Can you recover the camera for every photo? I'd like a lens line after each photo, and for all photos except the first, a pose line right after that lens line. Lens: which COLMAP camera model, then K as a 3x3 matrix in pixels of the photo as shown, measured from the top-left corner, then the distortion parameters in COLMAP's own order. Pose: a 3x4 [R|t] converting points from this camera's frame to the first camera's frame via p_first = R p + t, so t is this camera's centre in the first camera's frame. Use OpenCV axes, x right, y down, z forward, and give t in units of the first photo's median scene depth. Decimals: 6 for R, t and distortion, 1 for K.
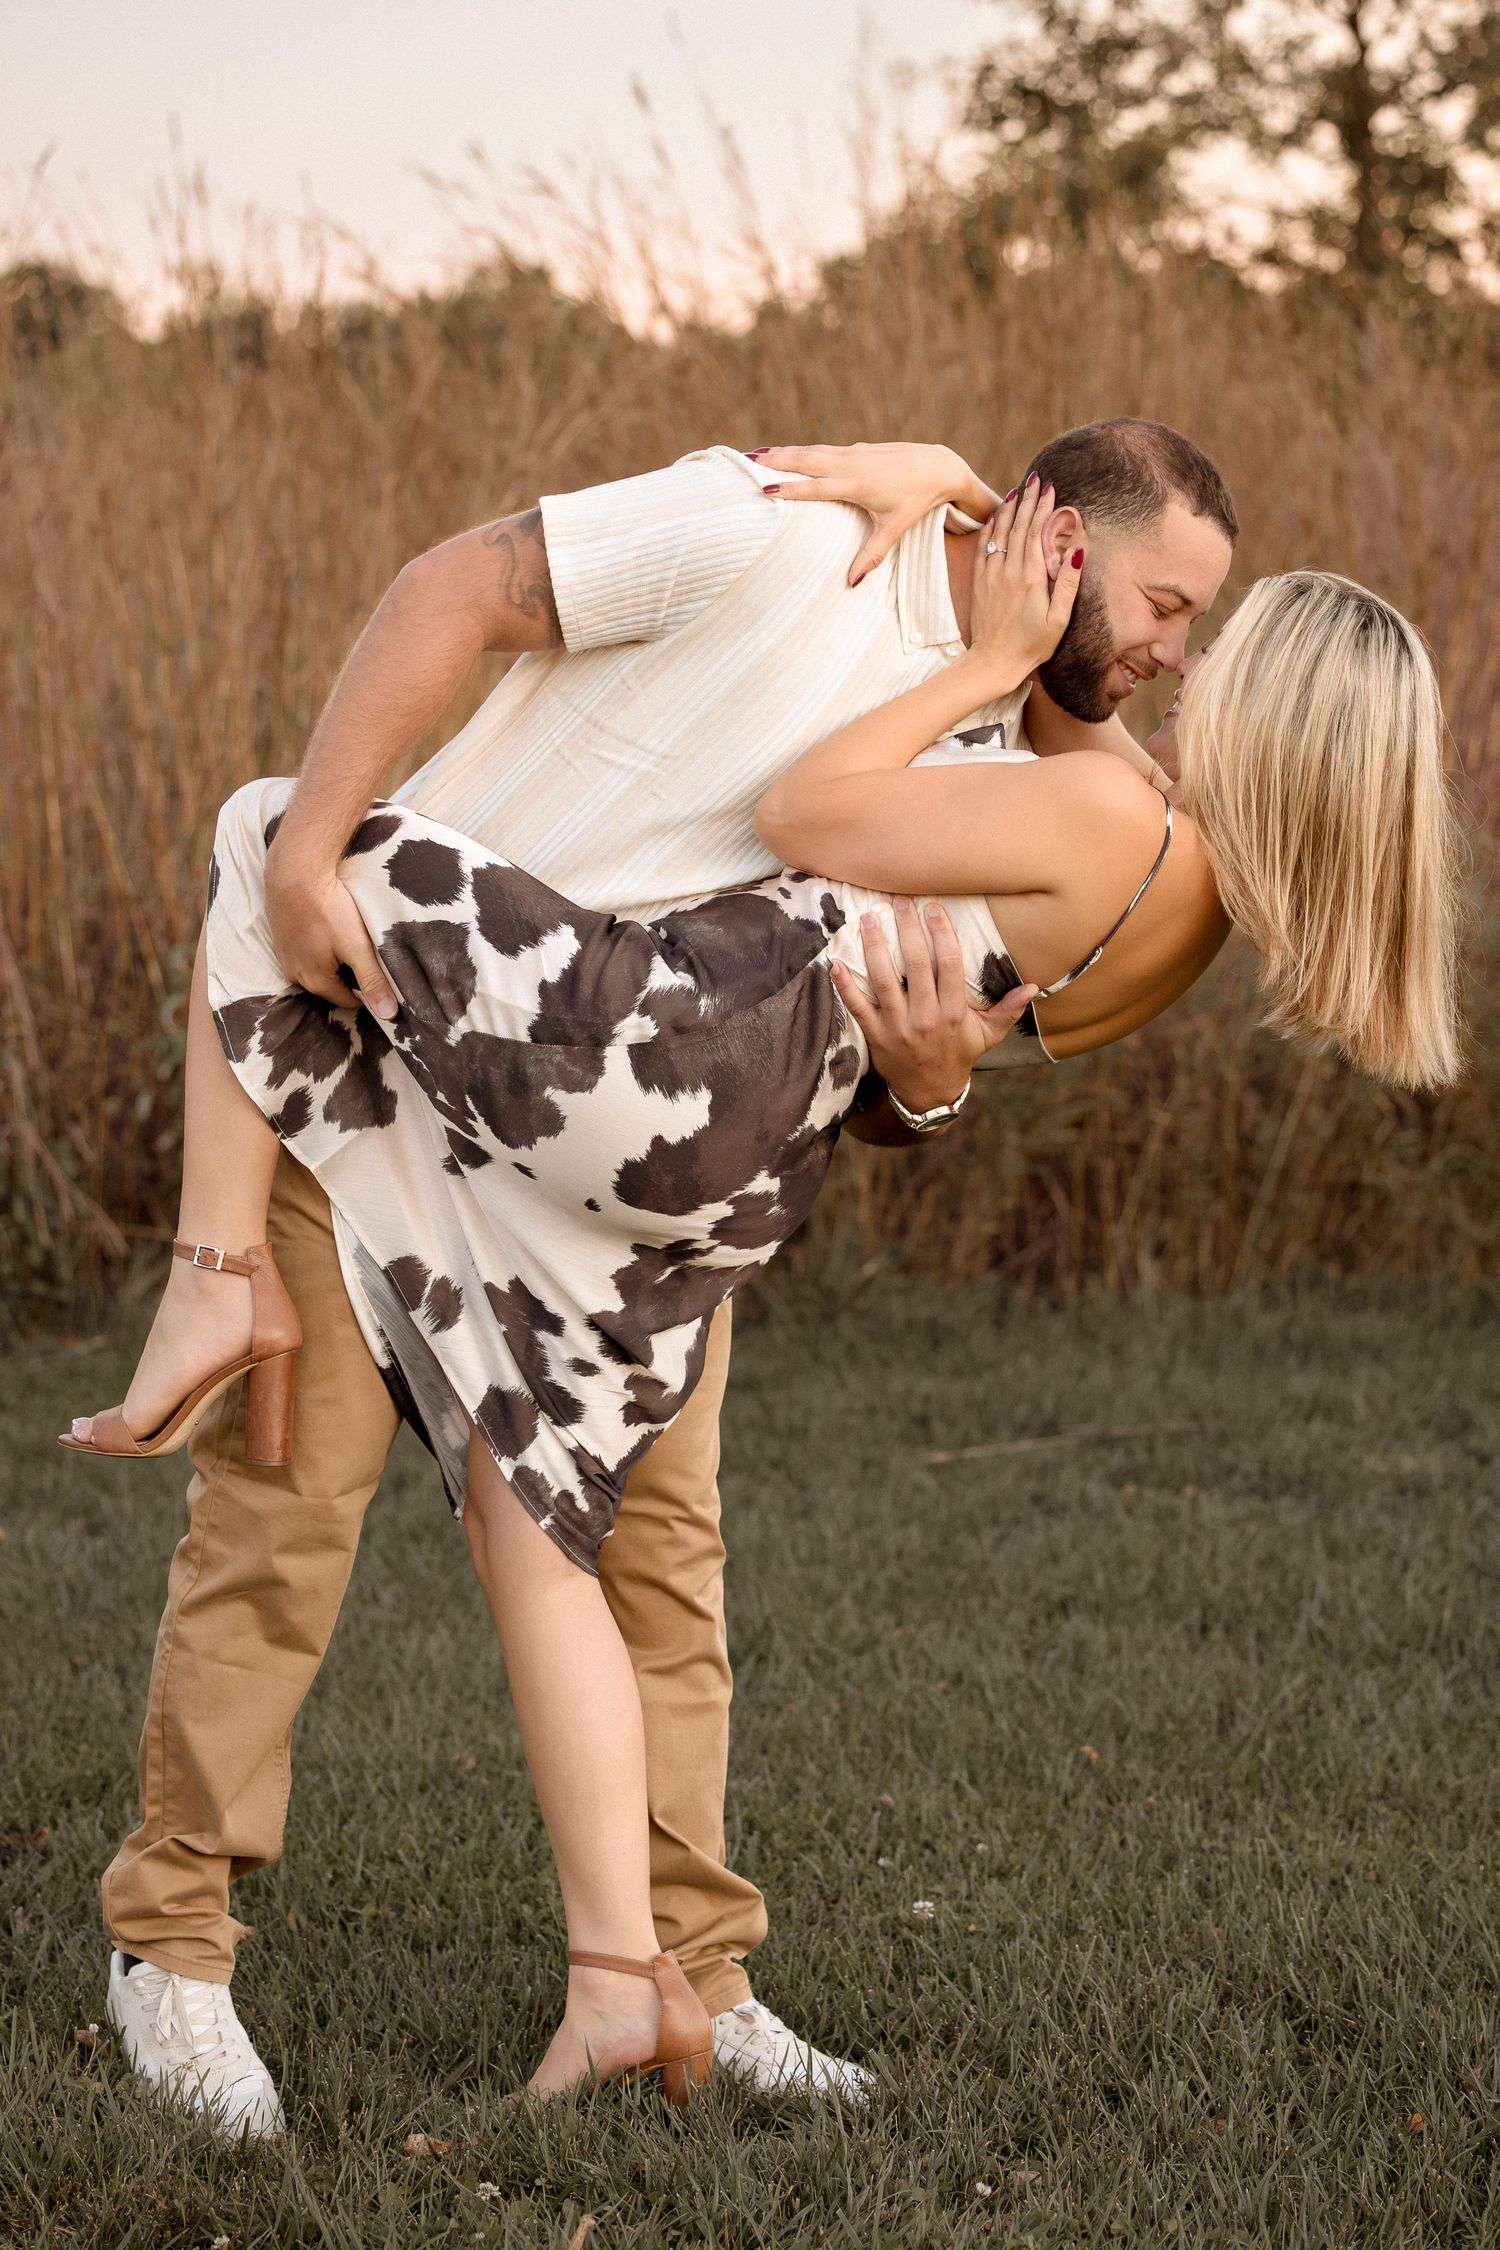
lens RADIAL K [[5594.8, 0, 748.7], [0, 5594.8, 877.2], [0, 0, 1]] dist [0.067104, -0.122643]
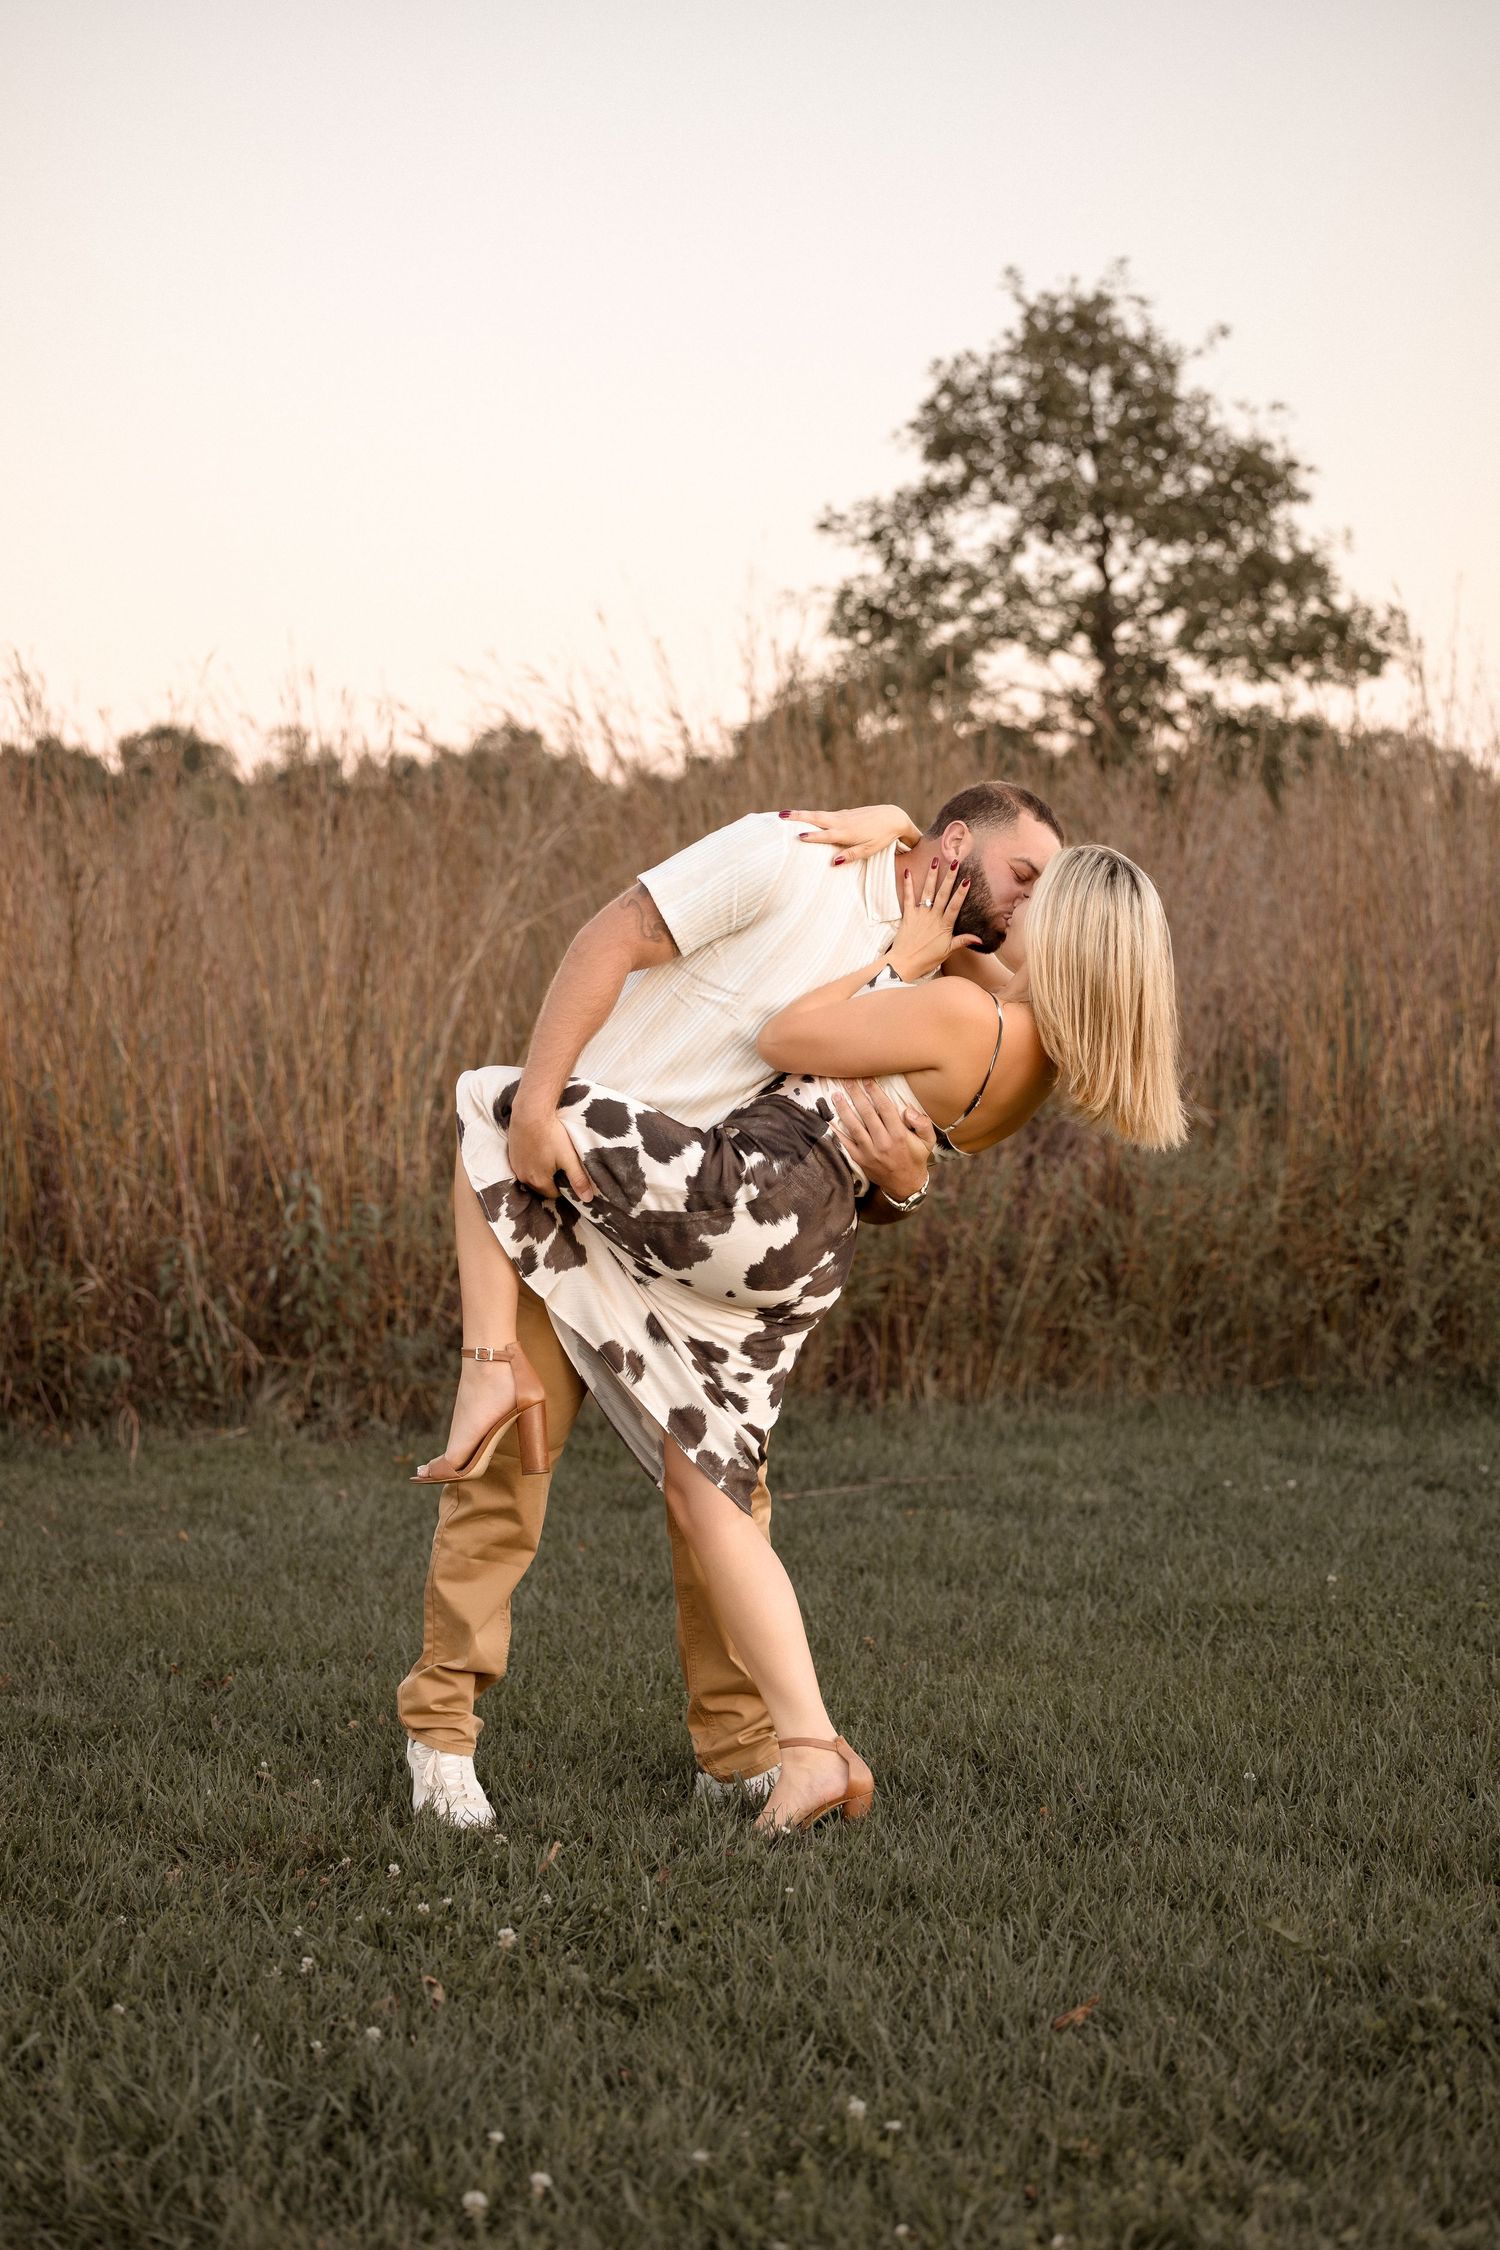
lens RADIAL K [[4907.0, 0, 750.0], [0, 4907.0, 1125.0], [0, 0, 1]] dist [0.087272, -0.019668]
pose [[0.999967, 0.002689, 0.007724, 0.011727], [-0.002456, 0.999546, -0.030040, 0.039195], [-0.007801, 0.030020, 0.999519, -0.336954]]
